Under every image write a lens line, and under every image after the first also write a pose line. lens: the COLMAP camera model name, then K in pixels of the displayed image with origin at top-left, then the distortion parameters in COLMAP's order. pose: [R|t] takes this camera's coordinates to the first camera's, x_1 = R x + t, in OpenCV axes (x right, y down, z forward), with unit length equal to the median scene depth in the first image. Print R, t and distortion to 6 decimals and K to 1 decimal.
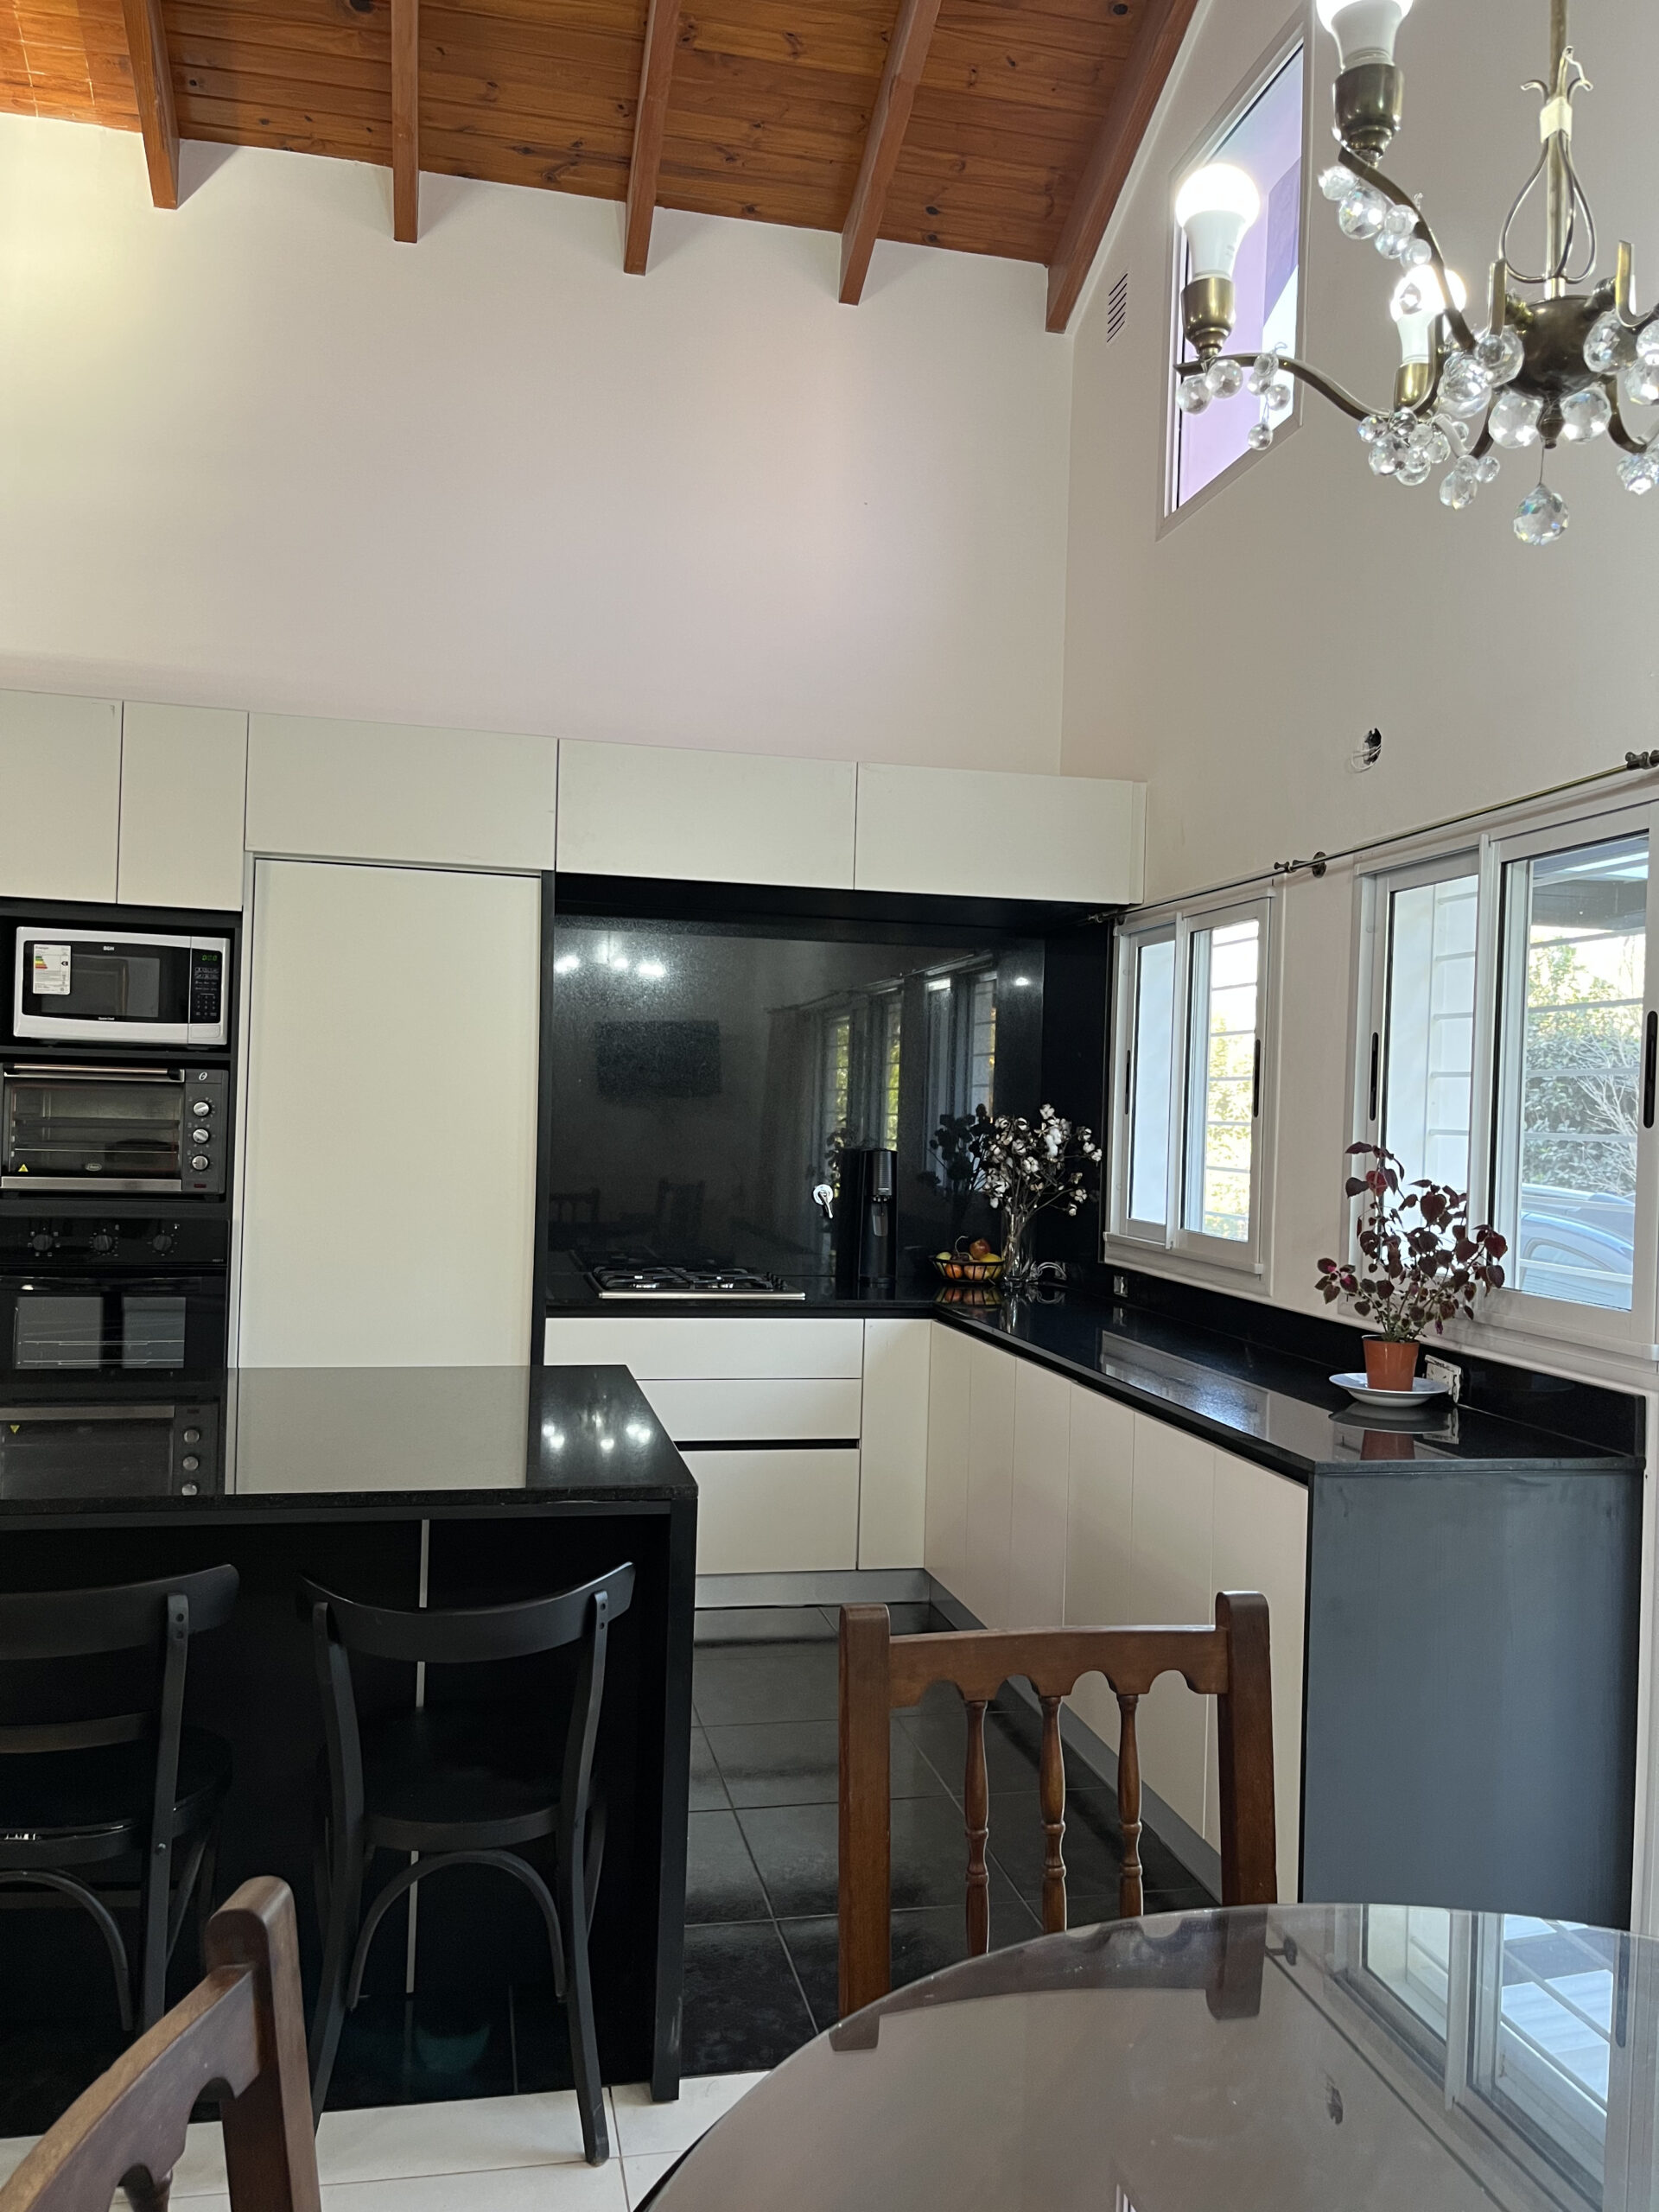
lens RADIAL K [[1676.5, 0, 831.5], [0, 1676.5, 1119.1], [0, 0, 1]] dist [0.064405, -0.093589]
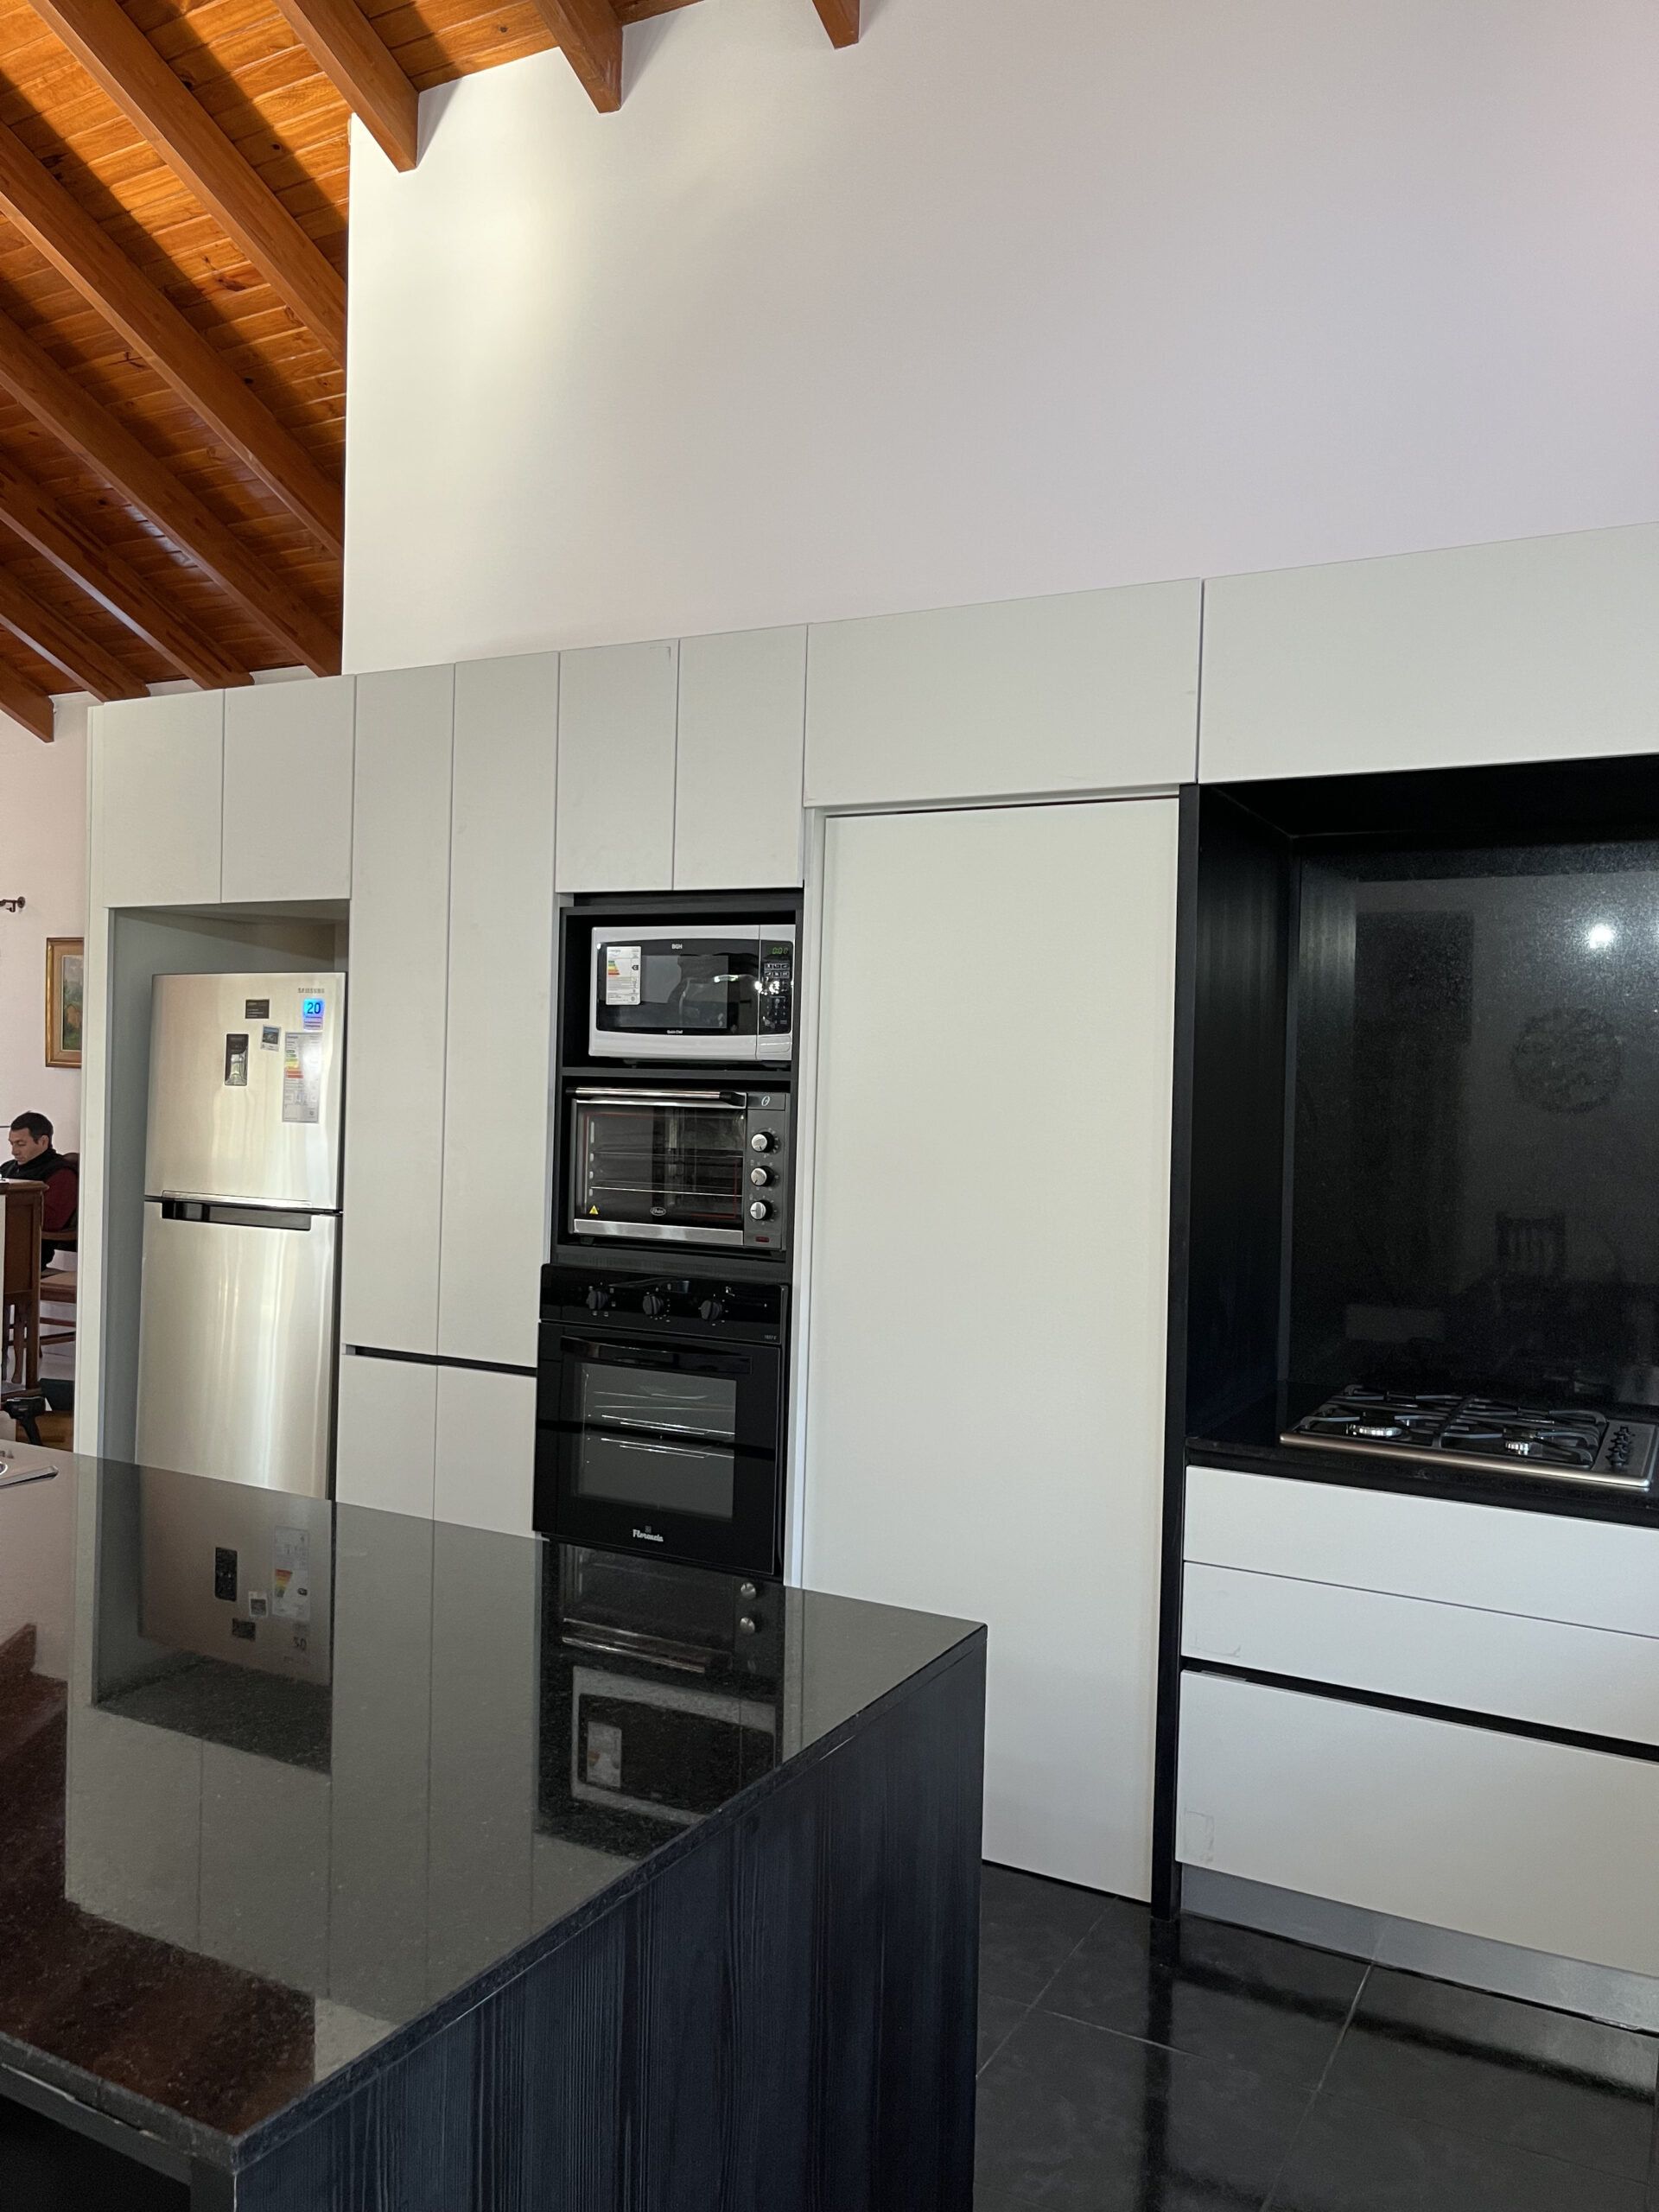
lens RADIAL K [[1676.5, 0, 830.6], [0, 1676.5, 1117.2], [0, 0, 1]] dist [0.064405, -0.093589]
pose [[0.758216, 0.002382, -0.651999, 0.158585], [-0.005924, 0.999977, -0.003236, -0.015363], [0.651976, 0.006316, 0.758213, 0.423401]]
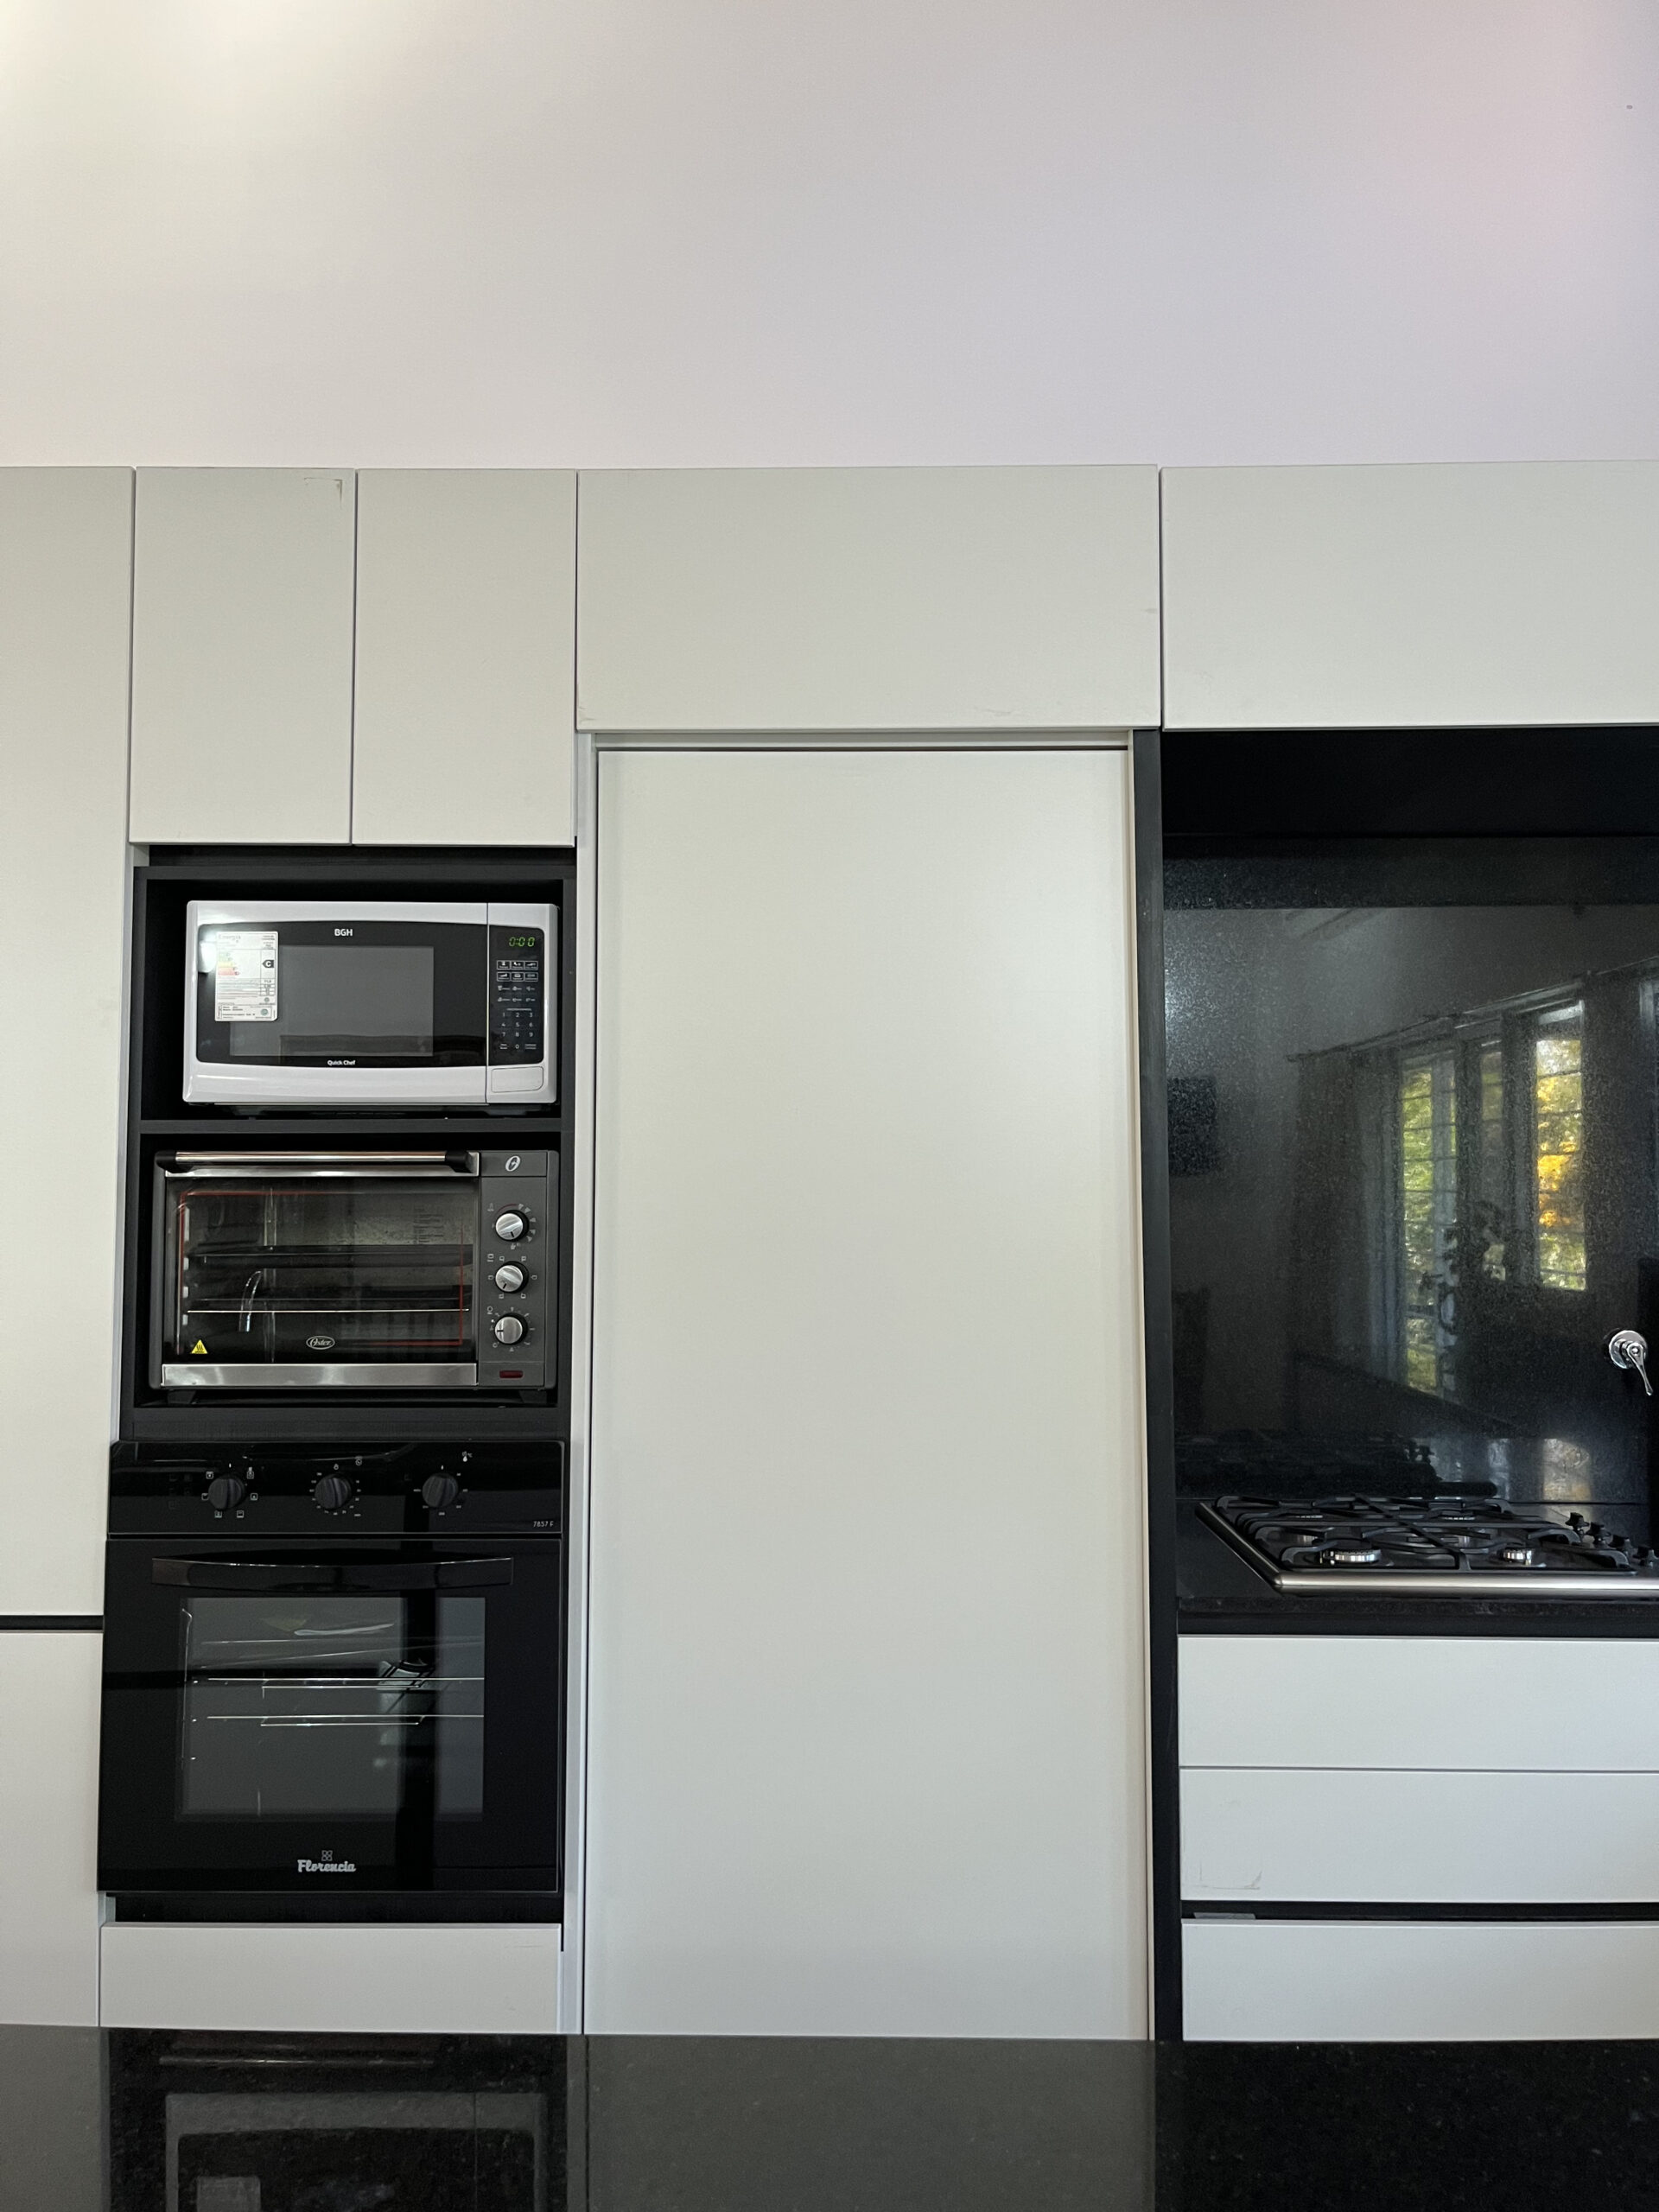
lens RADIAL K [[1676.5, 0, 823.7], [0, 1676.5, 1114.5], [0, 0, 1]] dist [0.064405, -0.093589]
pose [[0.971296, -0.040936, -0.234325, -0.153600], [0.028780, 0.998068, -0.055065, -0.009099], [0.236126, 0.046740, 0.970598, 0.510039]]
